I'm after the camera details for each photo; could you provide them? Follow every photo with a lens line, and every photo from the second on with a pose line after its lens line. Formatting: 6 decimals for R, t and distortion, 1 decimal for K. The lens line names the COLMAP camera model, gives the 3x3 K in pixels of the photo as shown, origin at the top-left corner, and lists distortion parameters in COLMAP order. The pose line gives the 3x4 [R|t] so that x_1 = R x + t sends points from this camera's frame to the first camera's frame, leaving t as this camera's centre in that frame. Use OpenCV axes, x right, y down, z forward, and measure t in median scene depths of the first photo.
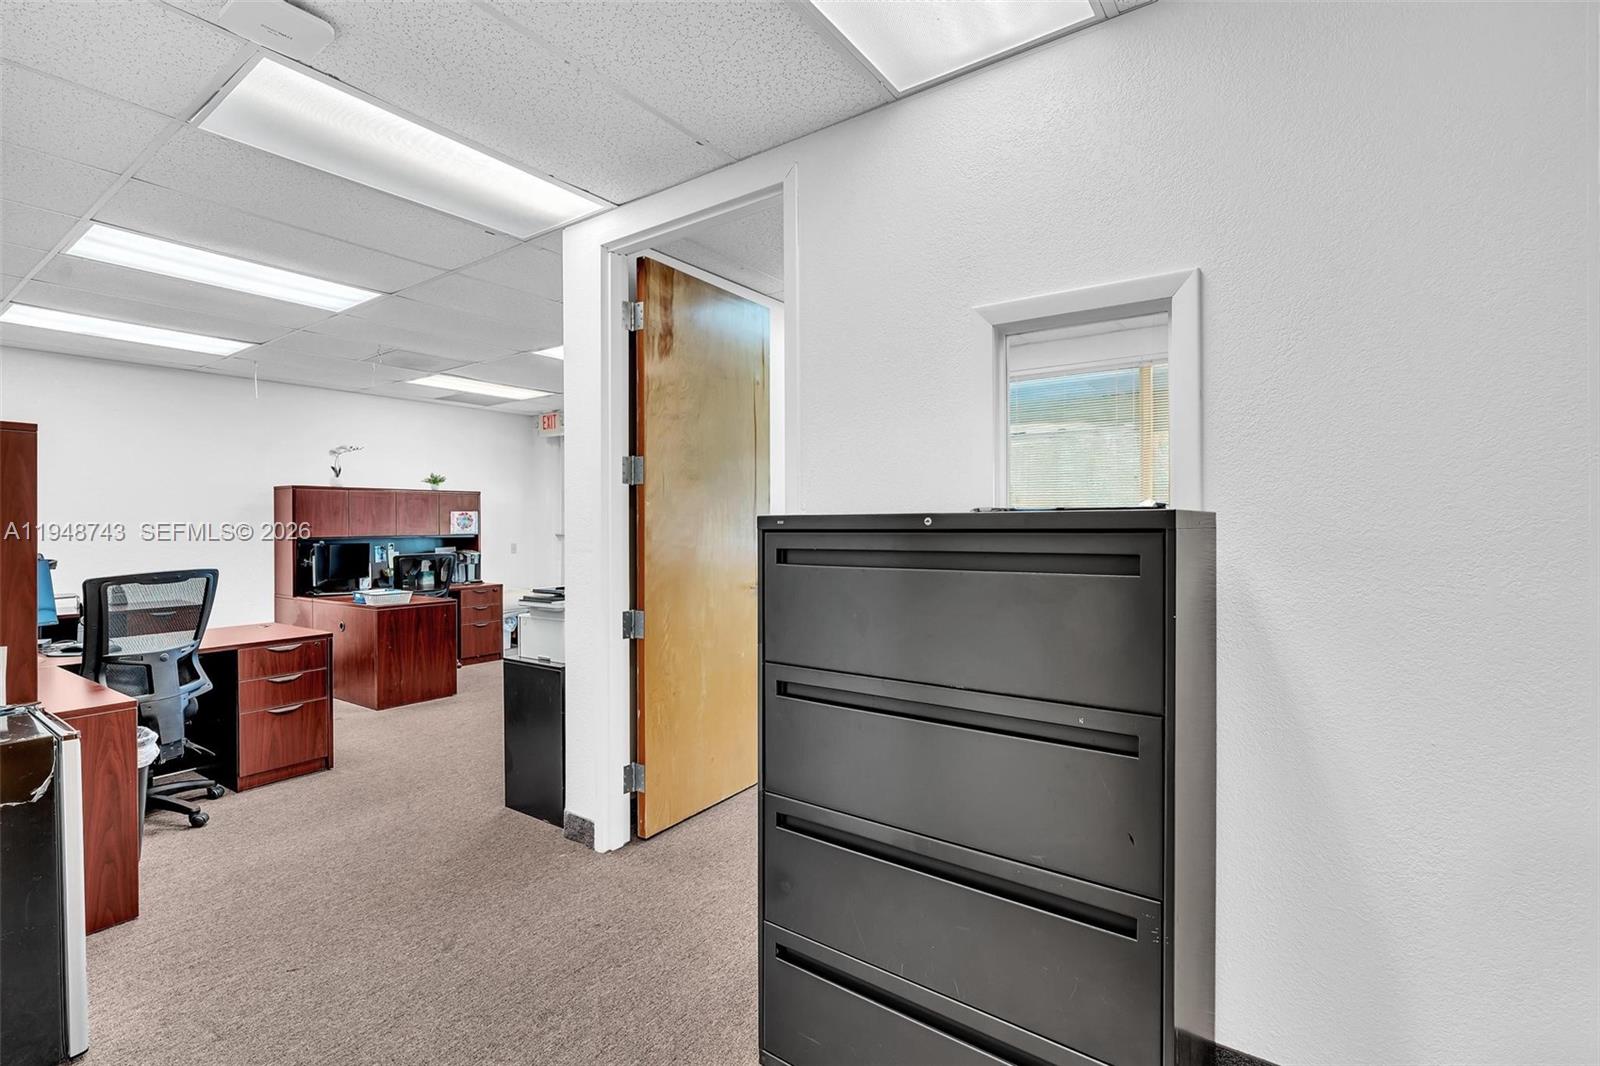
lens RADIAL K [[743.3, 0, 800.4], [0, 743.3, 526.0], [0, 0, 1]] dist [-0.002229, -0.000271]
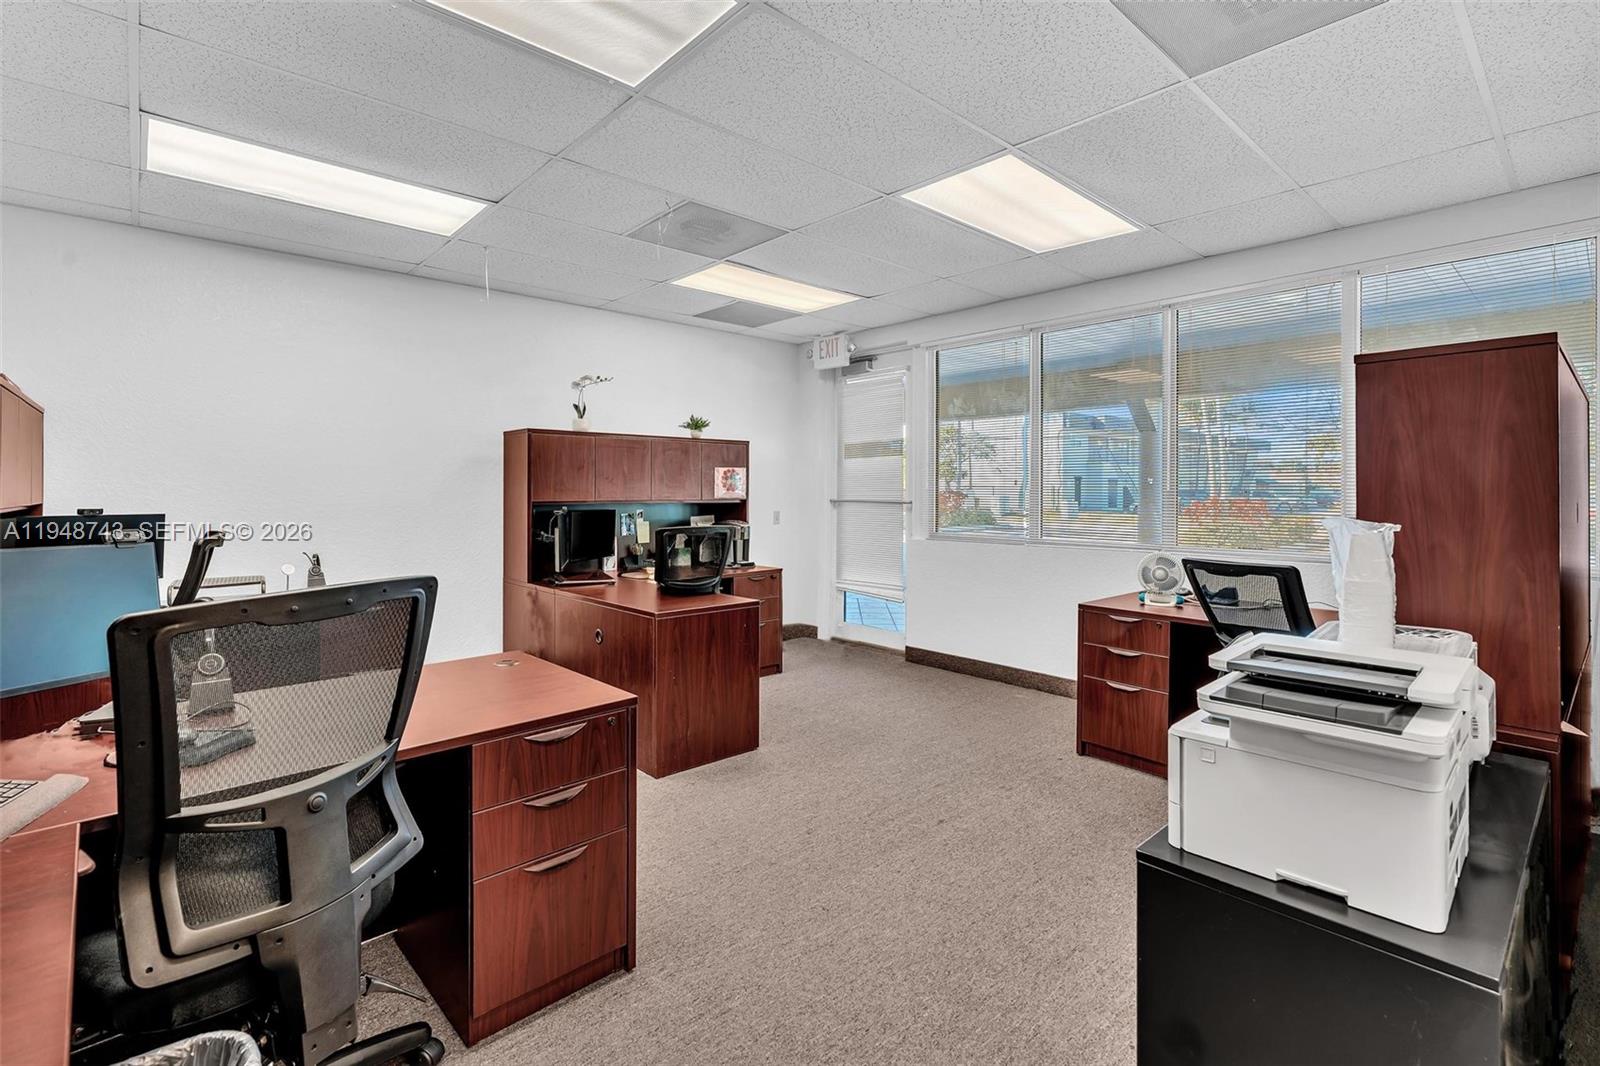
lens RADIAL K [[743.3, 0, 787.6], [0, 743.3, 493.8], [0, 0, 1]] dist [-0.002229, -0.000271]
pose [[0.974772, 0.007823, -0.223067, -0.264227], [-0.007207, 0.999968, 0.003572, 0.003603], [0.223087, -0.001874, 0.974797, 0.337365]]
